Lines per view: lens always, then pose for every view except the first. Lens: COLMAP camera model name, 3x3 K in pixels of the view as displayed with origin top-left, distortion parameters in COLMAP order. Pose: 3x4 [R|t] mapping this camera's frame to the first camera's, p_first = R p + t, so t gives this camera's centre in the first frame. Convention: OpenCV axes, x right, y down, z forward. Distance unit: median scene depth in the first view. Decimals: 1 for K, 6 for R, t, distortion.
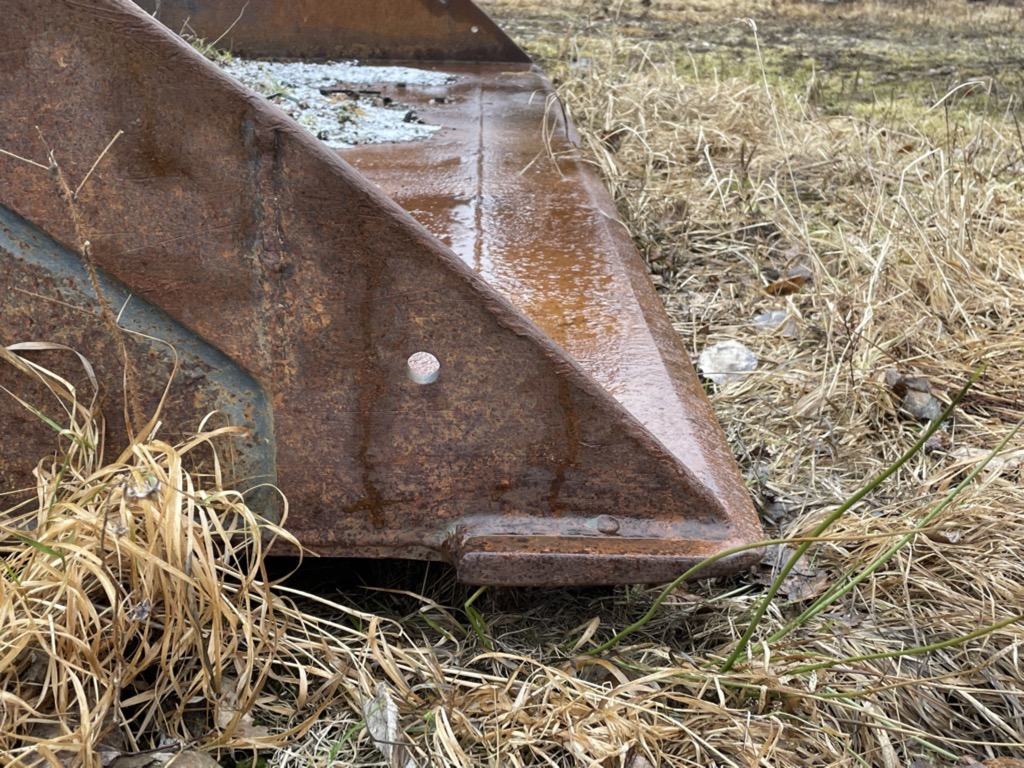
lens RADIAL K [[1119.8, 0, 512.0], [0, 1119.8, 384.0], [0, 0, 1]] dist [0.118756, -0.012165]
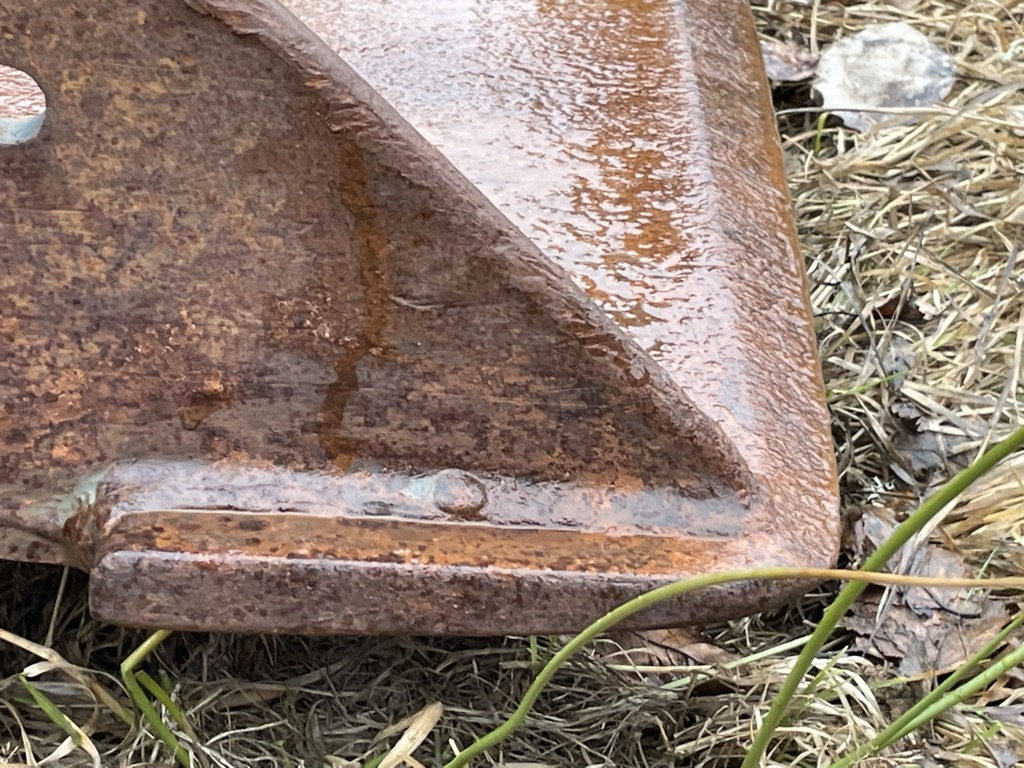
lens RADIAL K [[2588.1, 0, 512.0], [0, 2588.1, 384.0], [0, 0, 1]] dist [0.143243, 0.254998]
pose [[0.999363, 0.033374, -0.012603, 0.115527], [-0.031564, 0.991831, 0.123594, -0.035183], [0.016625, -0.123117, 0.992253, 0.046597]]
